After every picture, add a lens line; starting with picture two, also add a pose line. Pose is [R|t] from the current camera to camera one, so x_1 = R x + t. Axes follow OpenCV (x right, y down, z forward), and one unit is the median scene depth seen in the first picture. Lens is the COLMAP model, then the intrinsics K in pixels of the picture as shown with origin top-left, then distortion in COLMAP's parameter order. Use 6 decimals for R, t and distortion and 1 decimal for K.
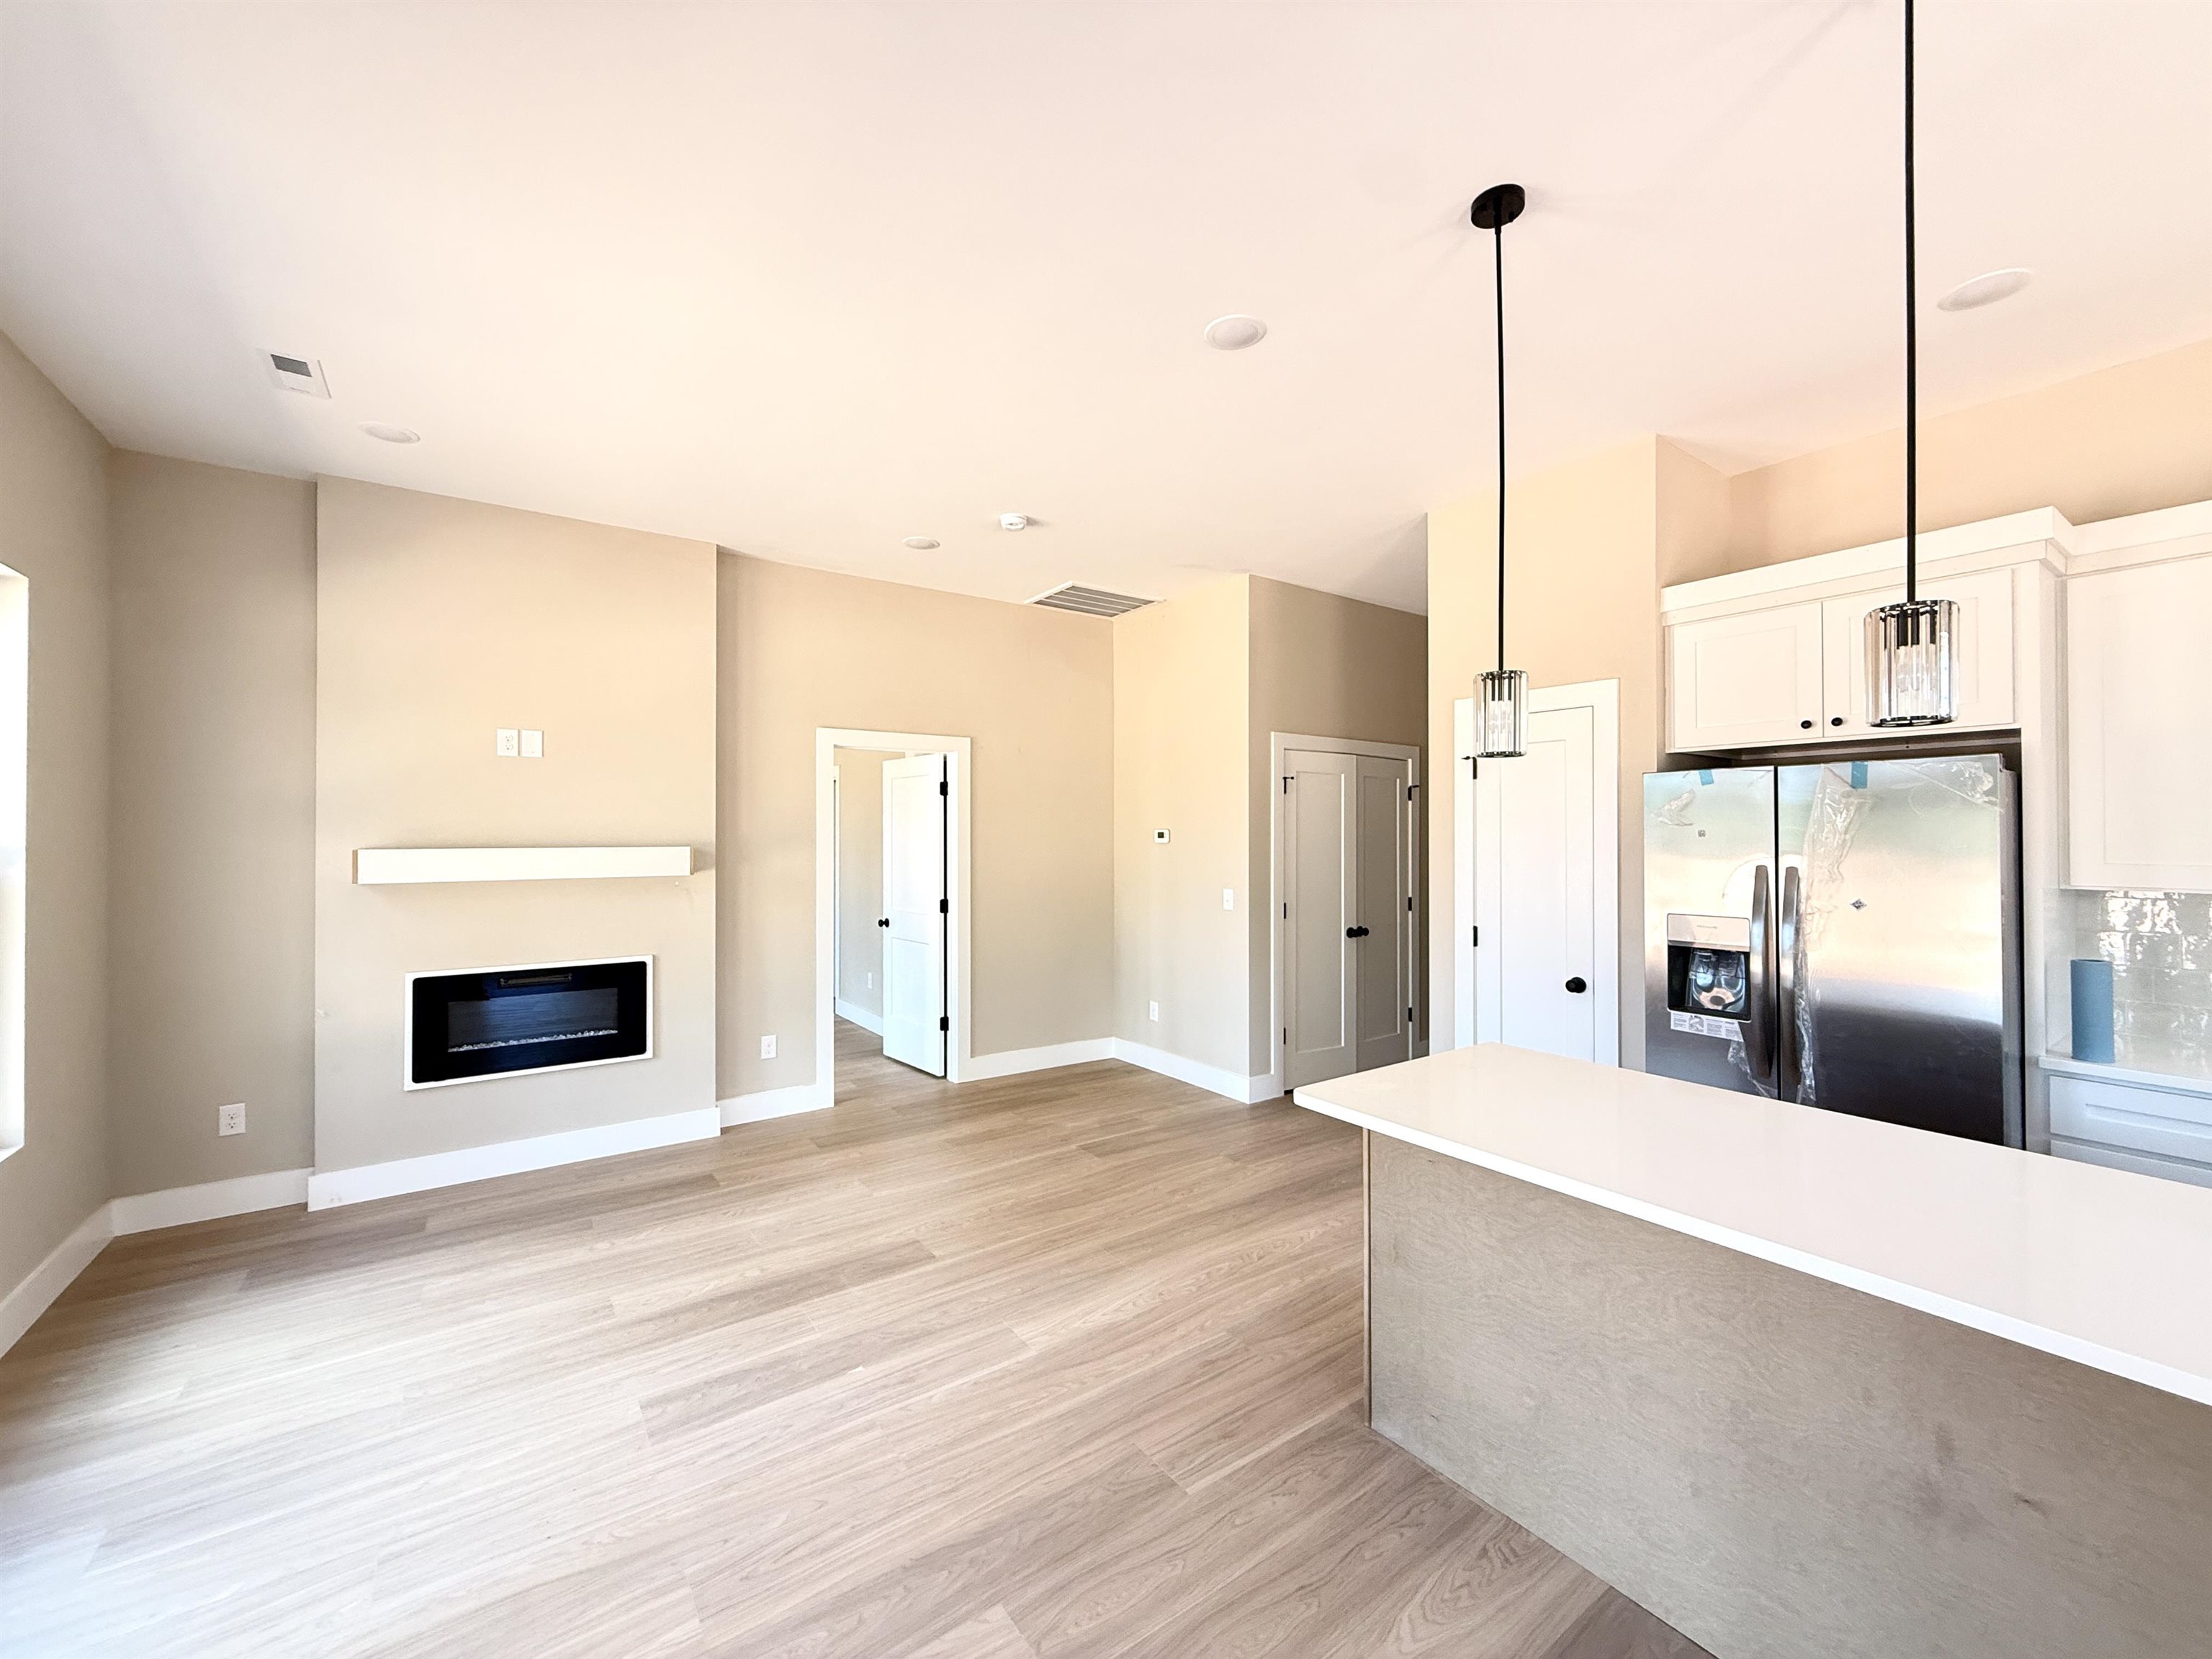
lens RADIAL K [[881.1, 0, 1106.0], [0, 881.1, 829.5], [0, 0, 1]] dist [0.000594, -0.000038]
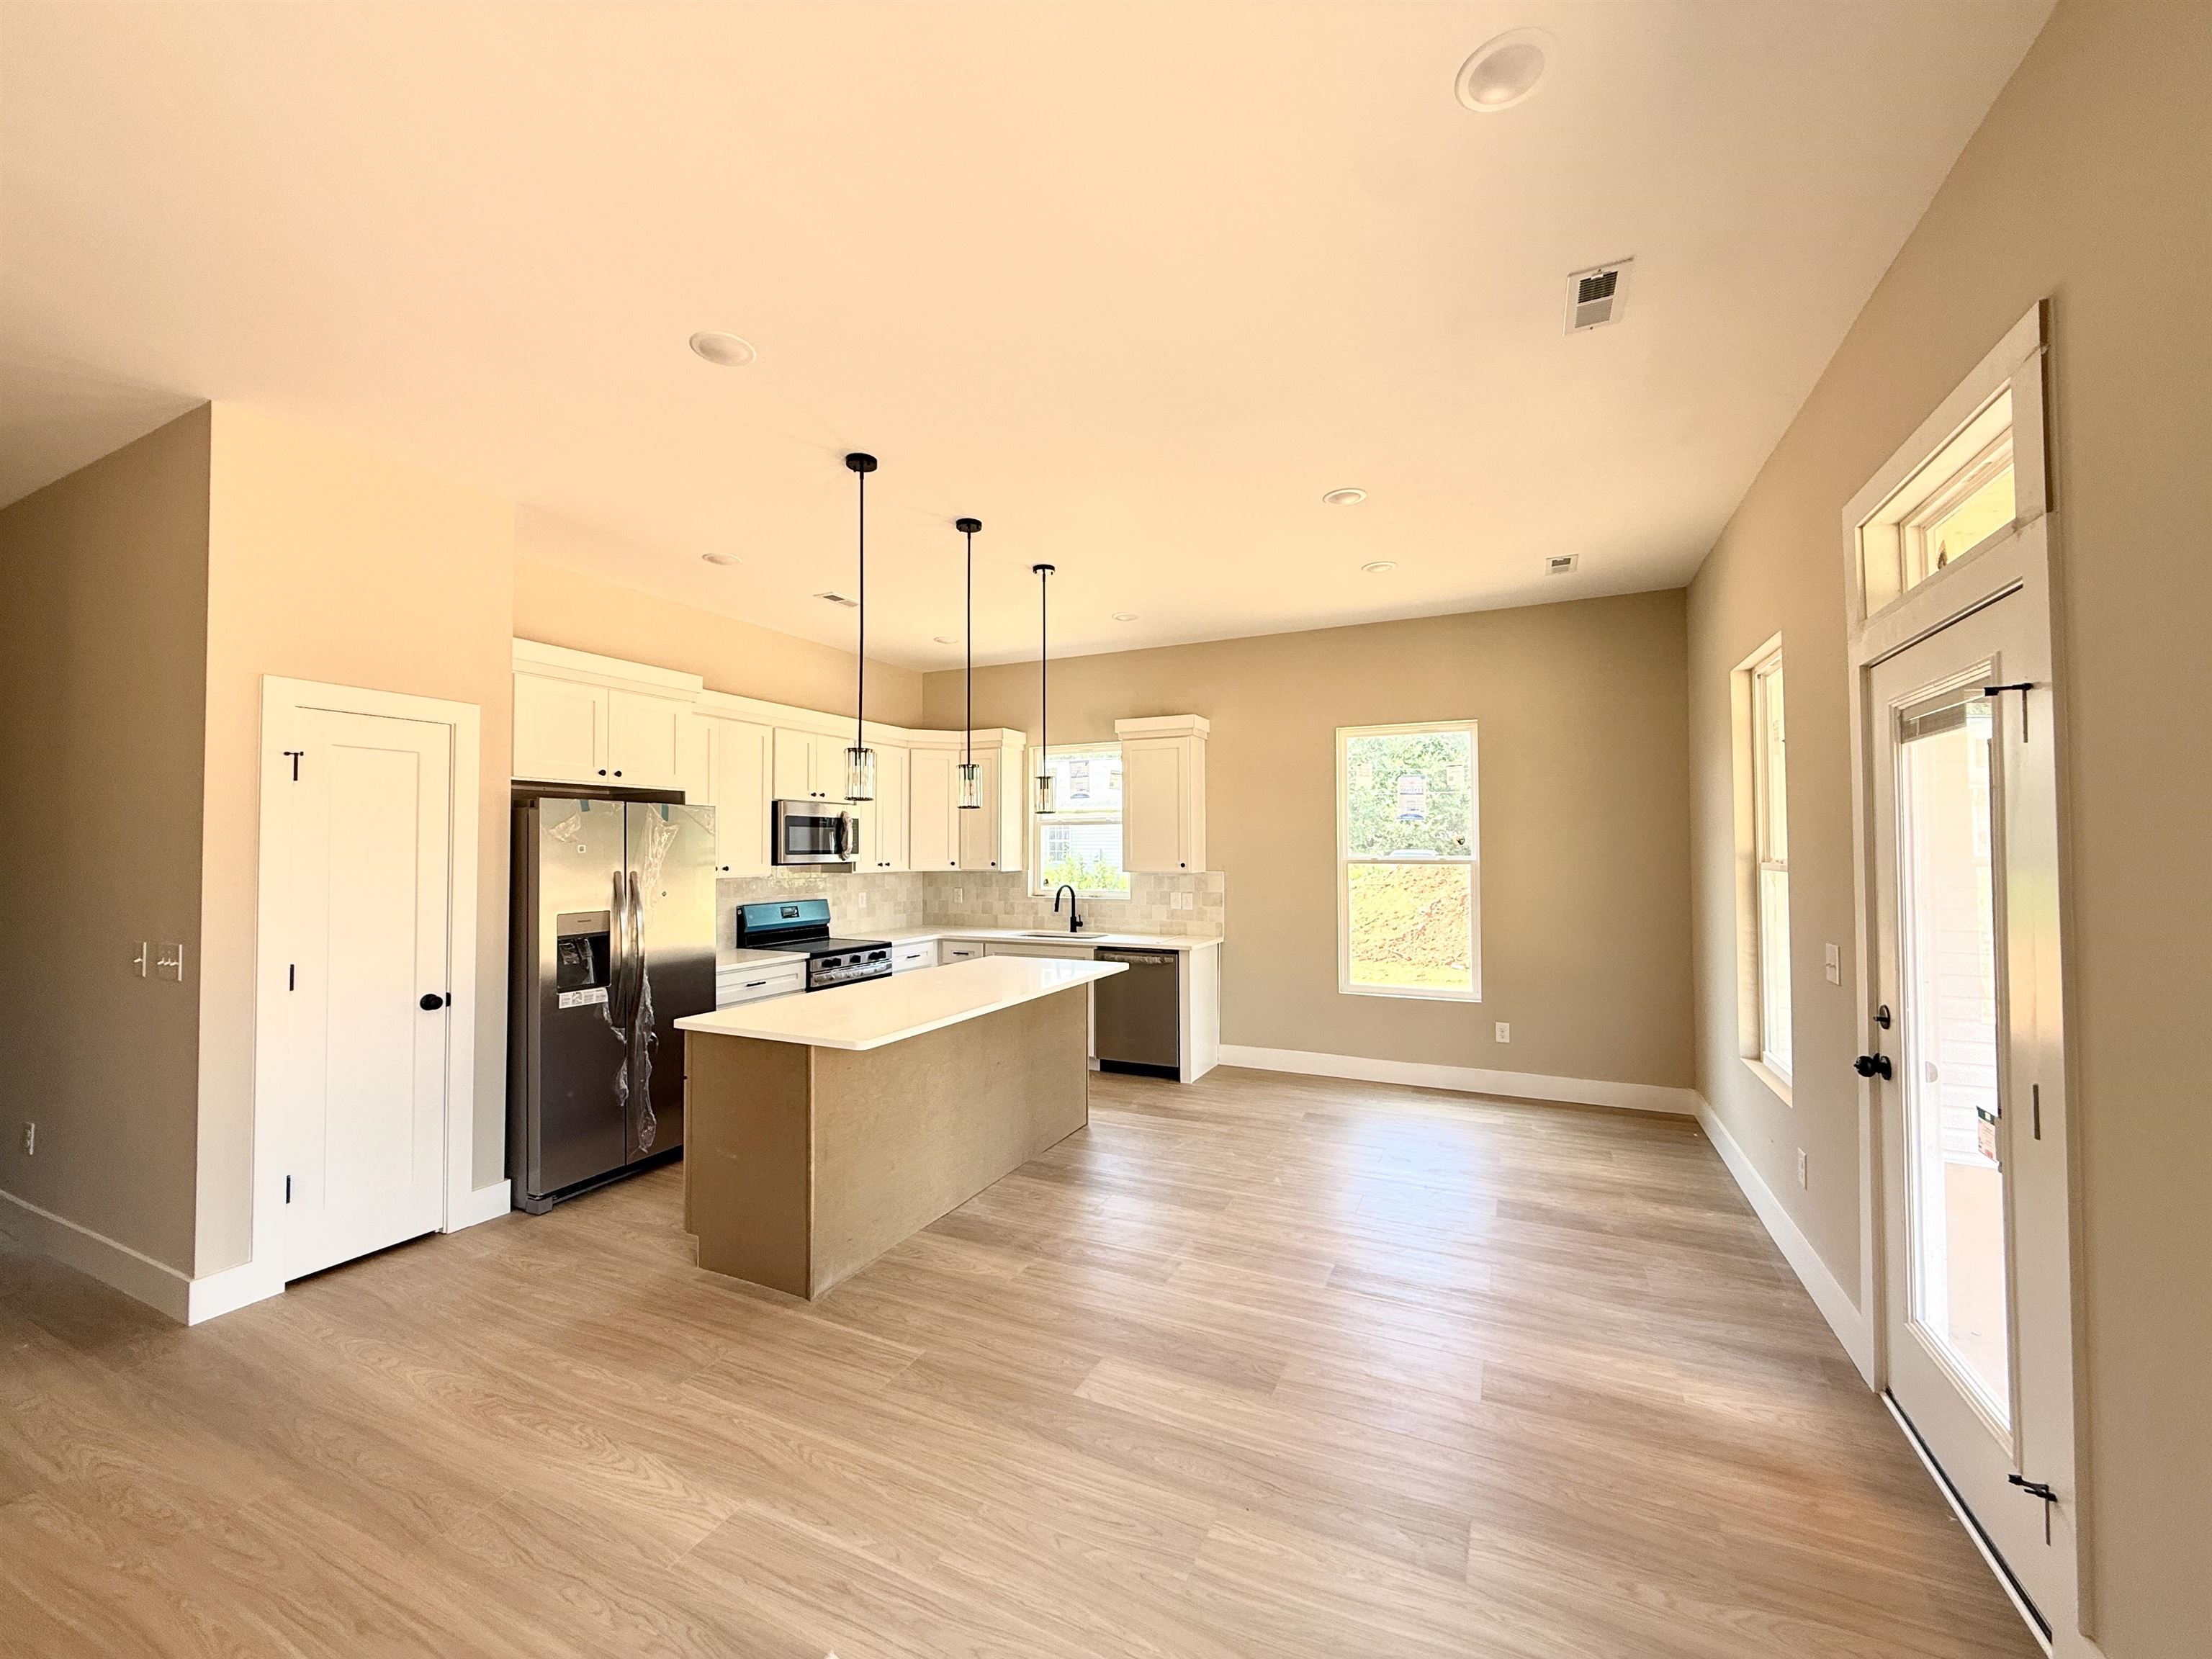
lens RADIAL K [[894.0, 0, 1070.4], [0, 894.0, 832.6], [0, 0, 1]] dist [-0.000179, 0.000025]
pose [[-0.464617, 0.017380, 0.885341, -0.692057], [-0.000613, 0.999801, -0.019948, 0.005271], [-0.885511, -0.009811, -0.464514, 0.829916]]
